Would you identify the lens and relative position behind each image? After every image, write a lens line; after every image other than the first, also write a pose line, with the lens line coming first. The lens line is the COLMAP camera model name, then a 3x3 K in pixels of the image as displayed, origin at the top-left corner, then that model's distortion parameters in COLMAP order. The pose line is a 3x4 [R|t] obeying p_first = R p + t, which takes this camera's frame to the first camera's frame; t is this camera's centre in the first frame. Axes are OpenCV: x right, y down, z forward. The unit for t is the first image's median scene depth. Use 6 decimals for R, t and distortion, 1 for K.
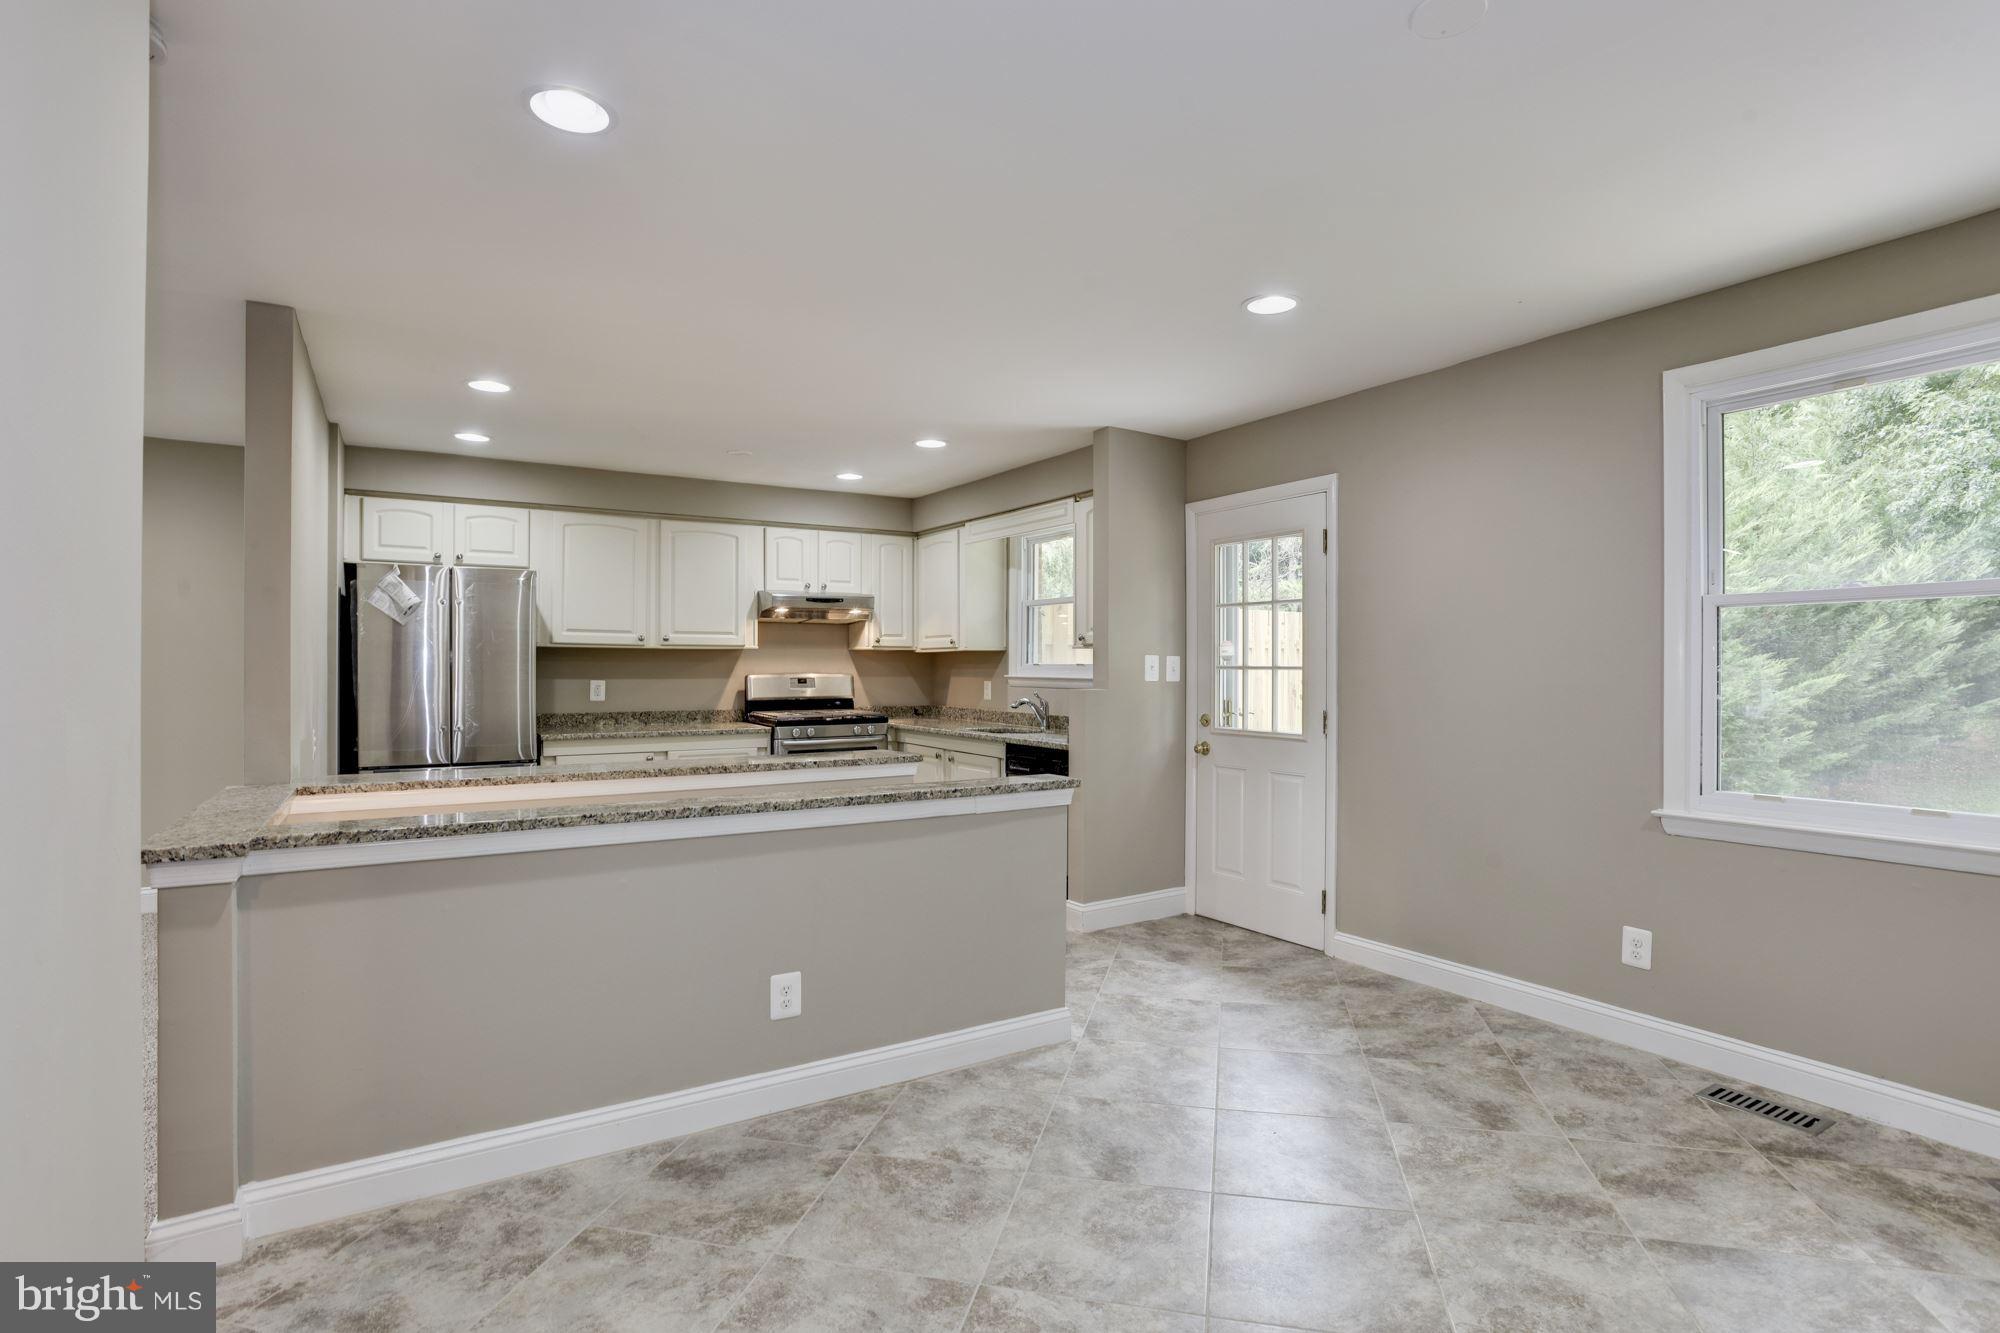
lens RADIAL K [[972.7, 0, 1002.6], [0, 972.7, 662.1], [0, 0, 1]] dist [-0.048173, 0.014153]
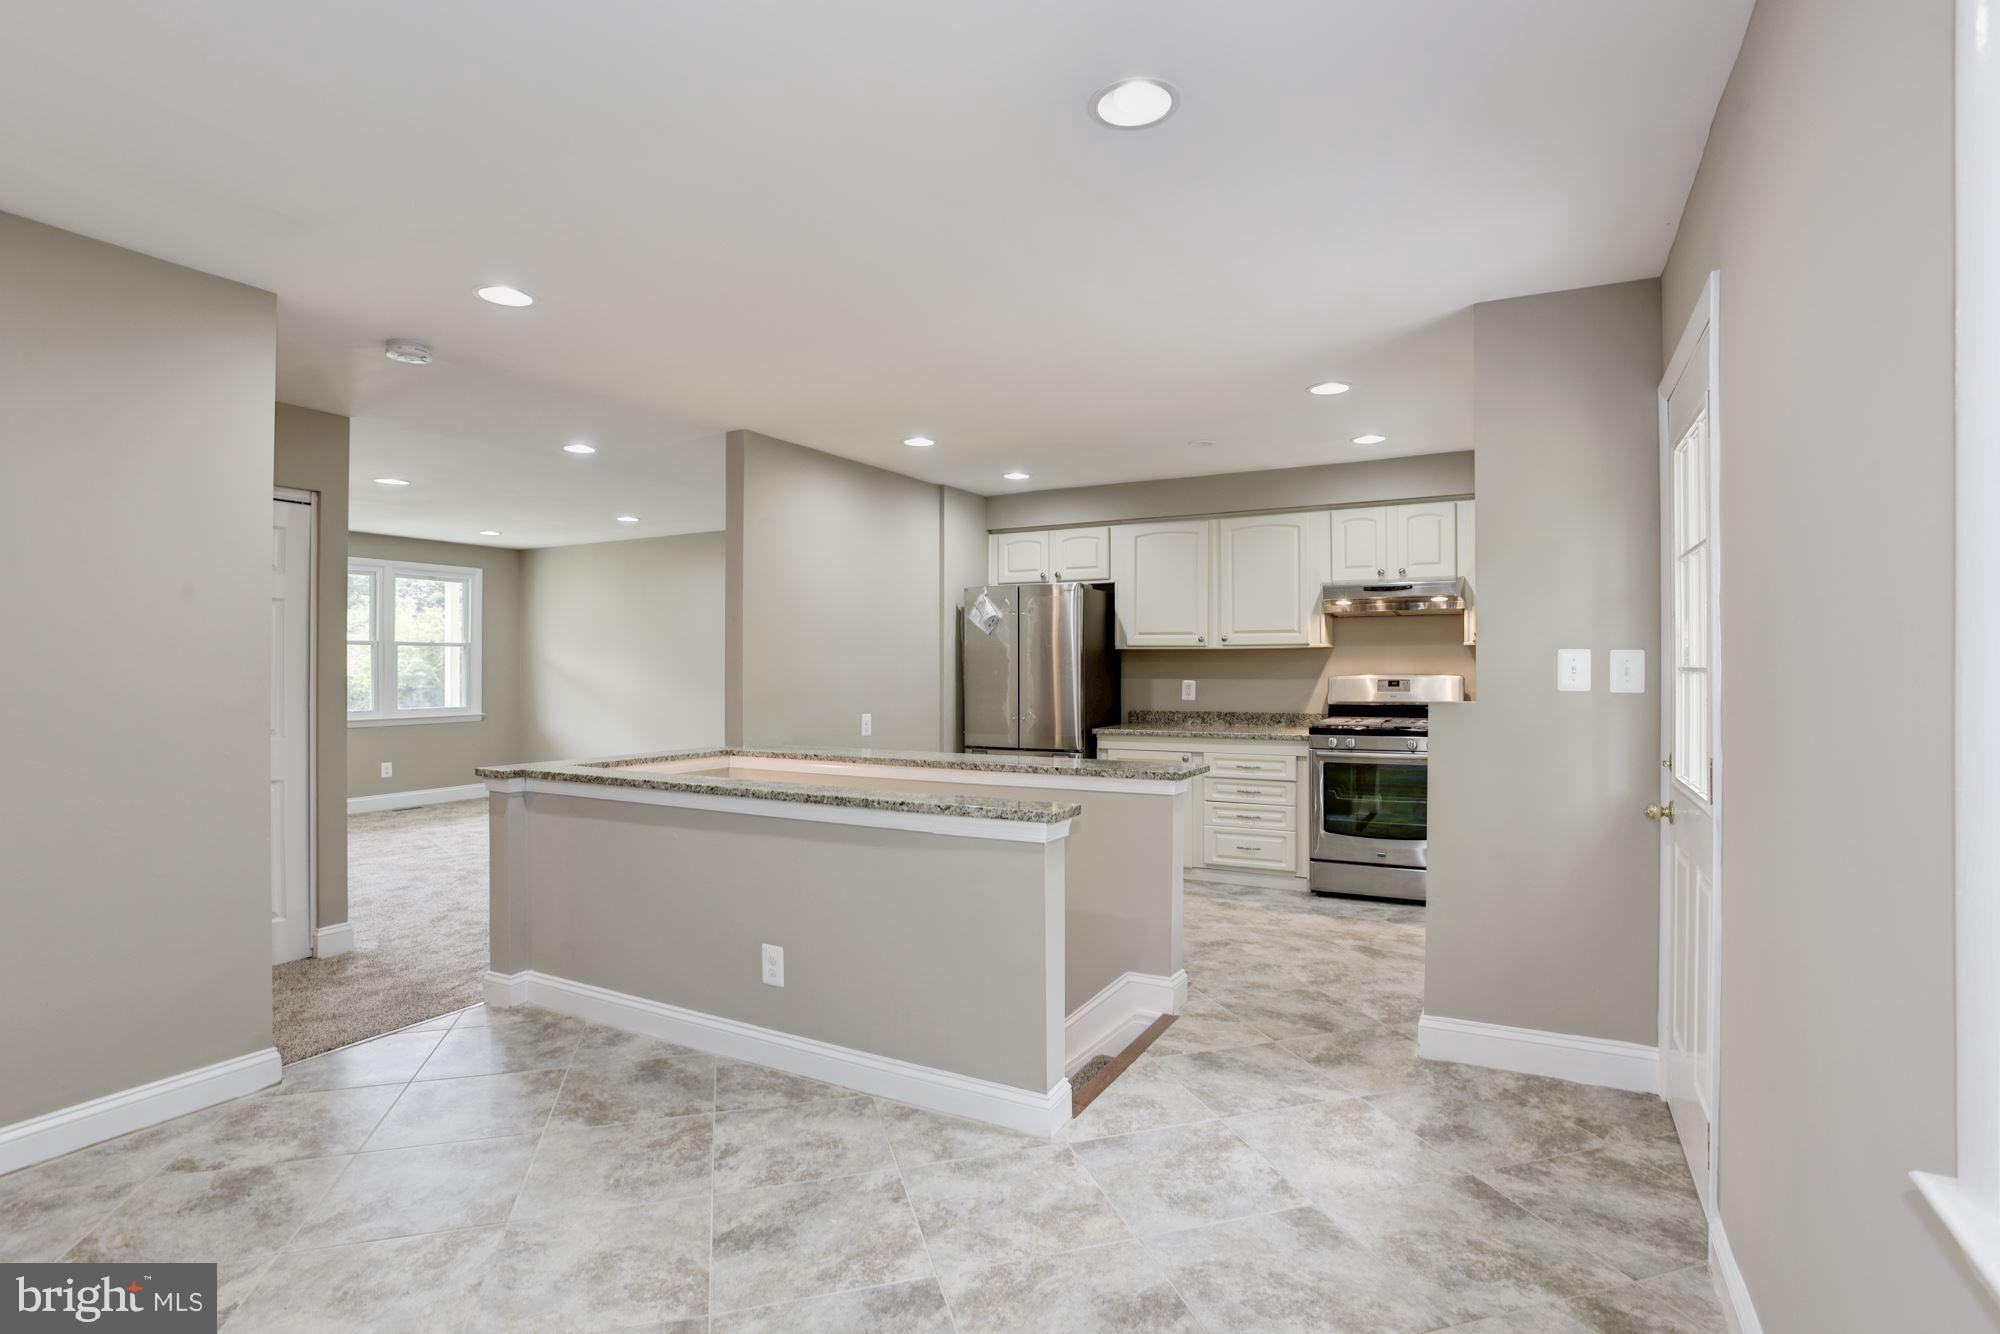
lens RADIAL K [[972.7, 0, 1010.4], [0, 972.7, 659.3], [0, 0, 1]] dist [-0.048173, 0.014153]
pose [[0.493312, -0.006881, -0.869825, 0.678033], [0.005692, 0.999973, -0.004683, 0.000052], [0.869834, -0.002641, 0.493338, 0.530035]]
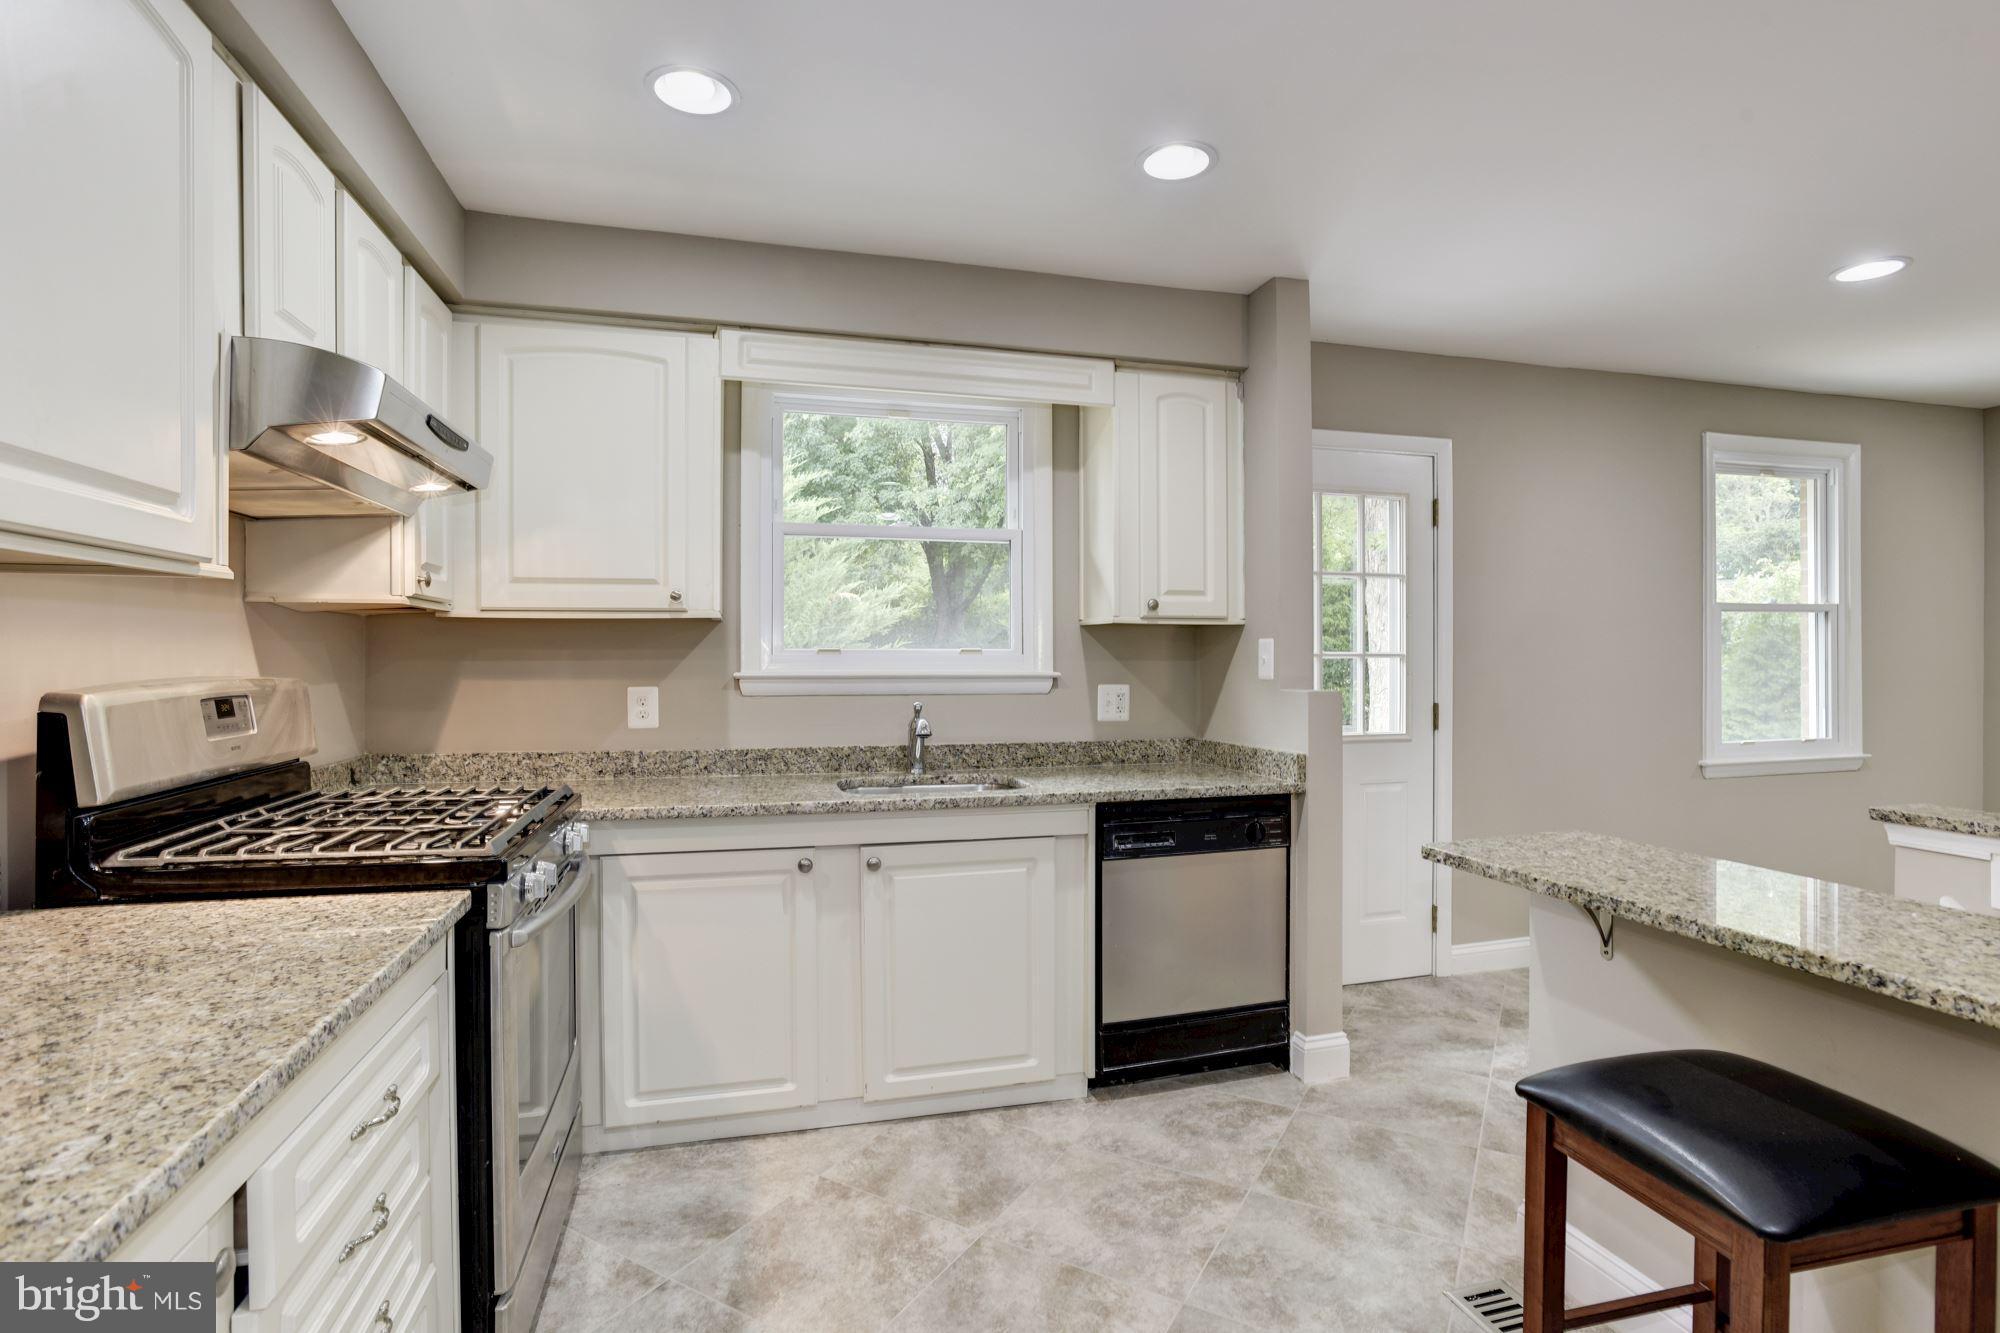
lens RADIAL K [[972.7, 0, 1006.2], [0, 972.7, 656.2], [0, 0, 1]] dist [-0.048173, 0.014153]
pose [[0.292730, -0.009059, 0.956152, -0.738632], [-0.006509, 0.999913, 0.011467, -0.001044], [-0.956173, -0.009580, 0.292646, 1.318851]]
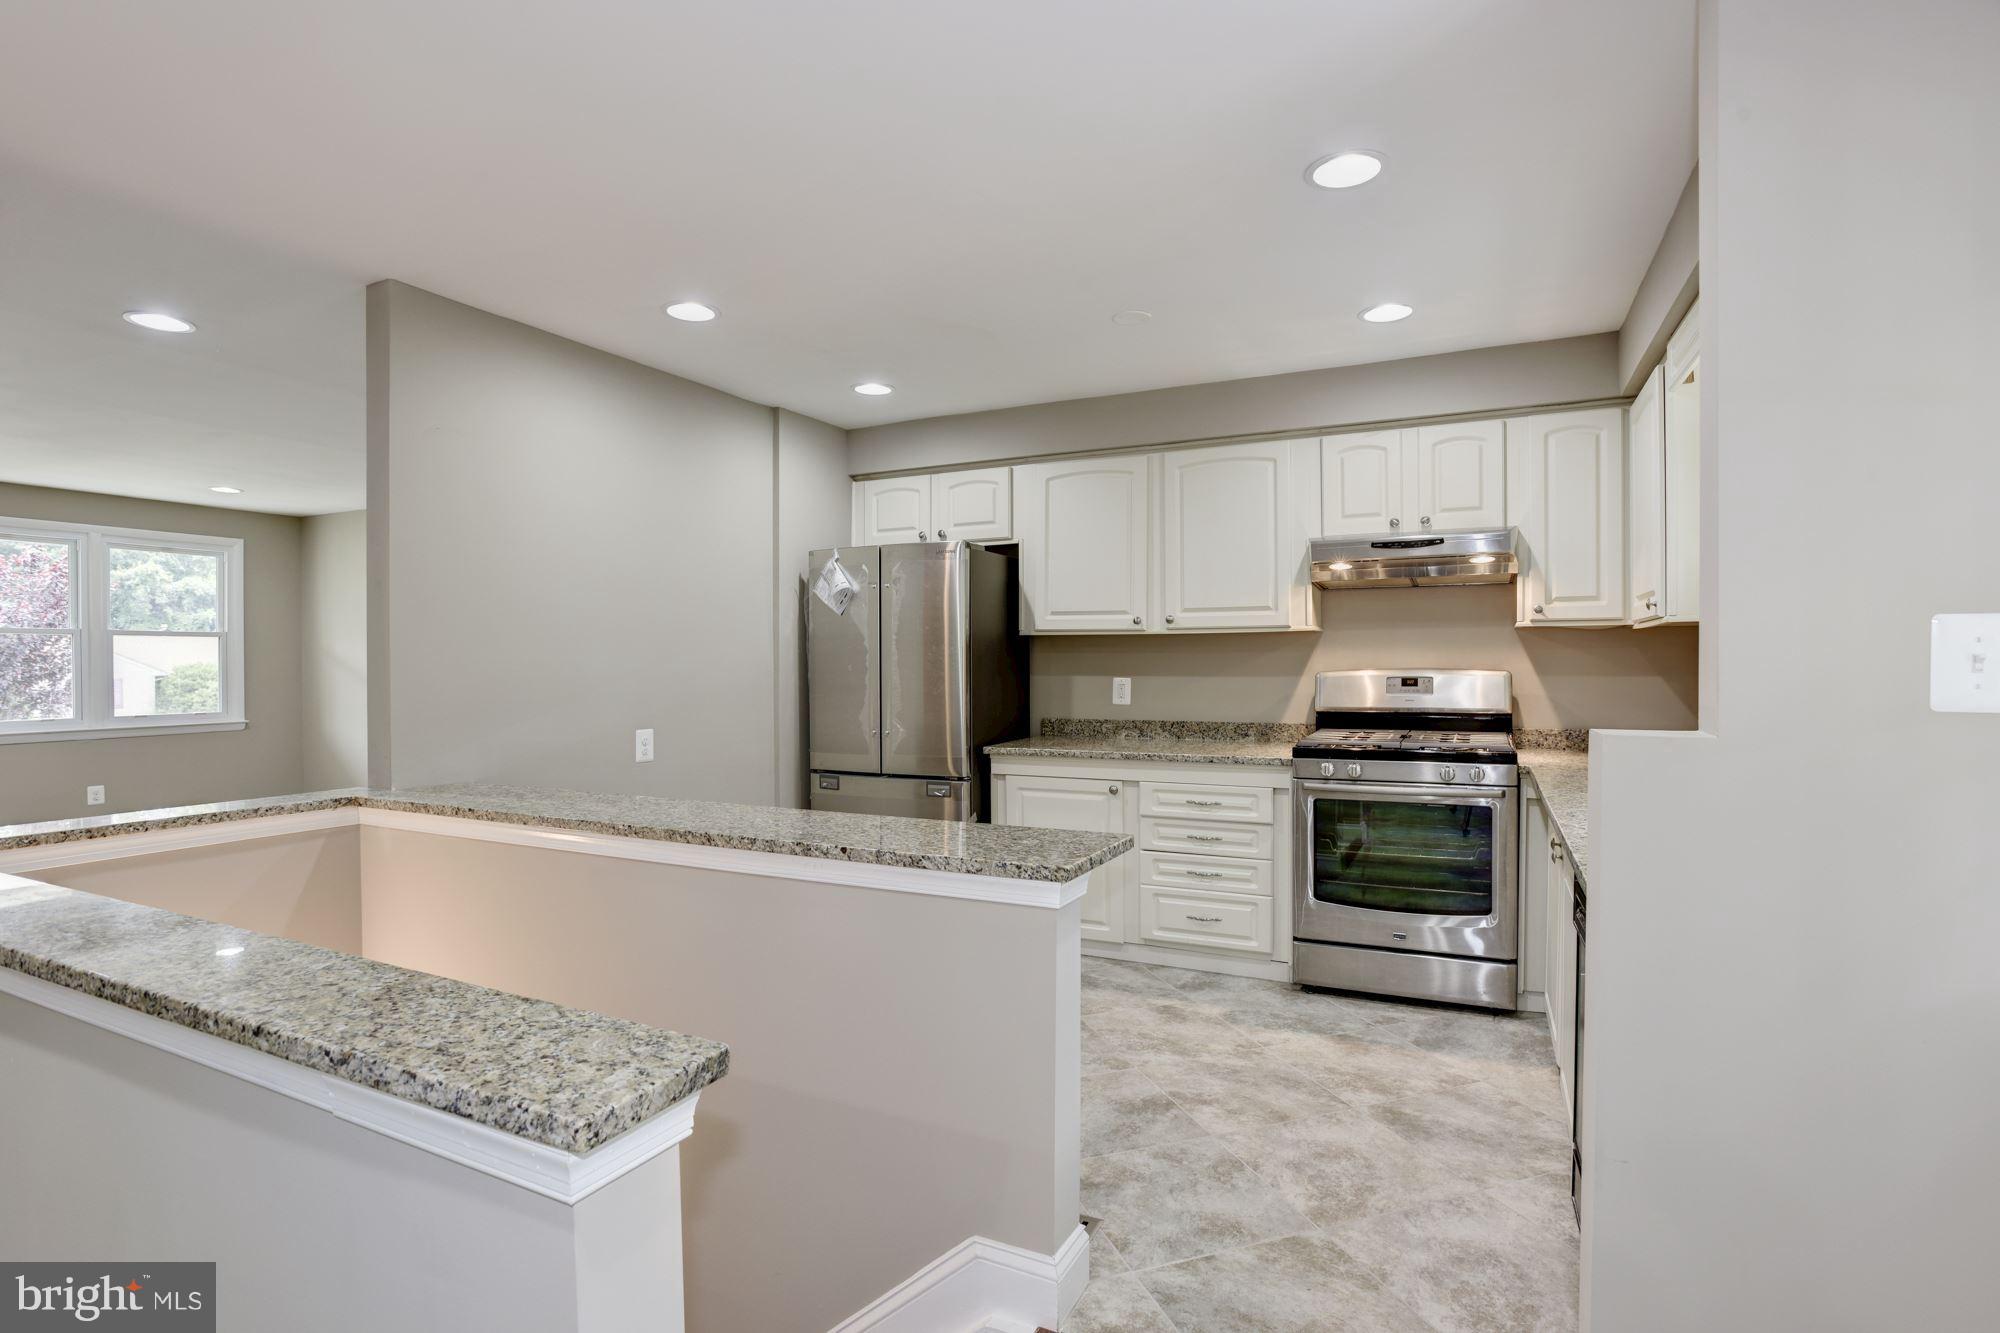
lens RADIAL K [[972.7, 0, 976.1], [0, 972.7, 659.6], [0, 0, 1]] dist [-0.048173, 0.014153]
pose [[0.503200, -0.002745, -0.864166, 0.319450], [0.008393, 0.999963, 0.001711, 0.003794], [0.864129, -0.008114, 0.503204, 0.867072]]
